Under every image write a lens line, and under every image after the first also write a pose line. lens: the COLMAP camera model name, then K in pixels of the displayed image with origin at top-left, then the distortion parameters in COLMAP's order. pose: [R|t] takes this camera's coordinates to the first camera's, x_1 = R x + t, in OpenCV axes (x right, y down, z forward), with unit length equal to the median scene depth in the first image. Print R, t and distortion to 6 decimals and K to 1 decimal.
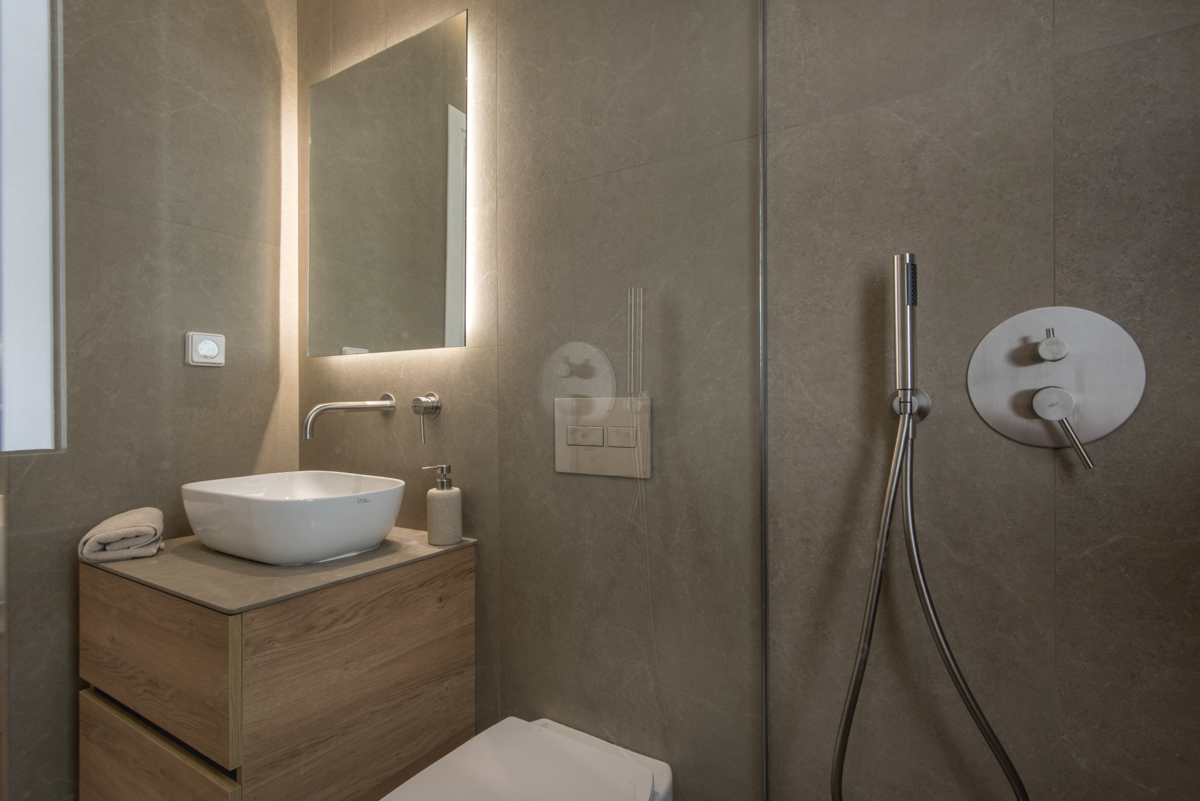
lens RADIAL K [[603.4, 0, 598.0], [0, 603.4, 400.9], [0, 0, 1]] dist [0.005487, -0.001569]
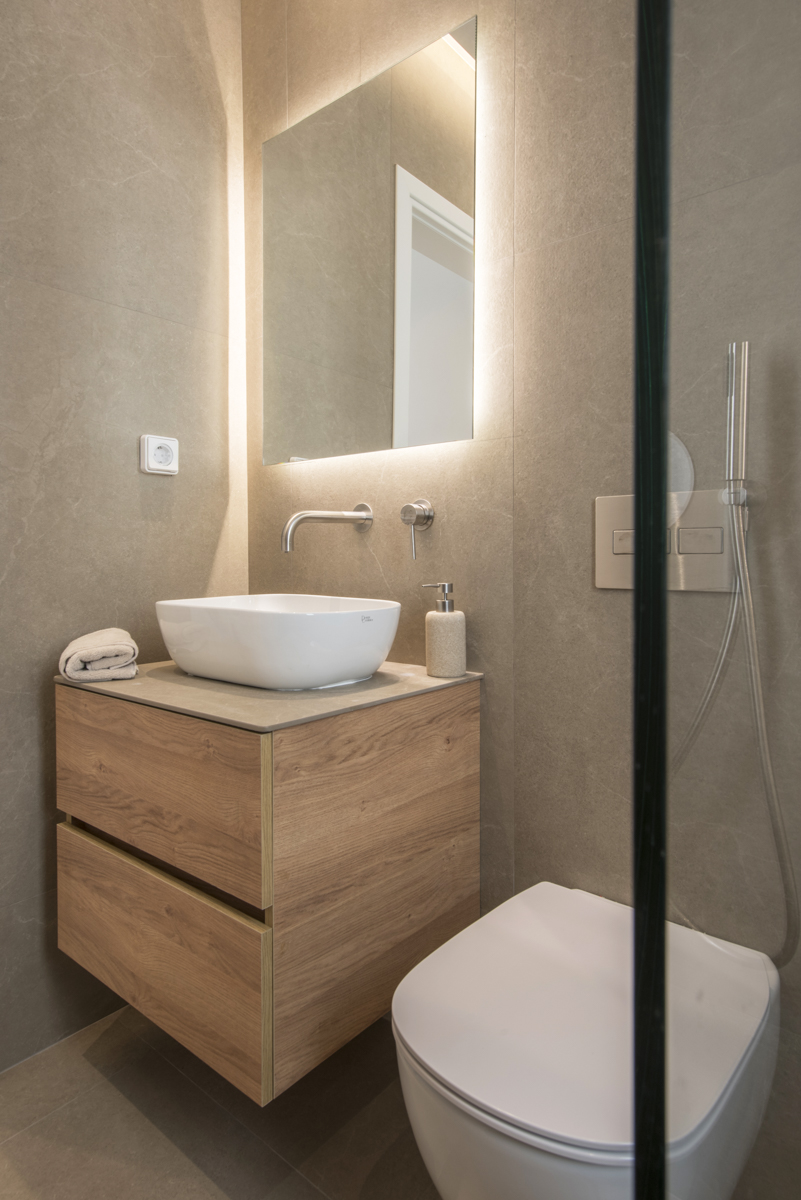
lens RADIAL K [[718.2, 0, 386.1], [0, 718.2, 575.3], [0, 0, 1]] dist [0.019119, -0.001453]
pose [[0.989260, 0.004257, -0.146106, -0.192853], [0.000500, 0.999472, 0.032503, 0.063979], [0.146167, -0.032227, 0.988735, 0.005967]]
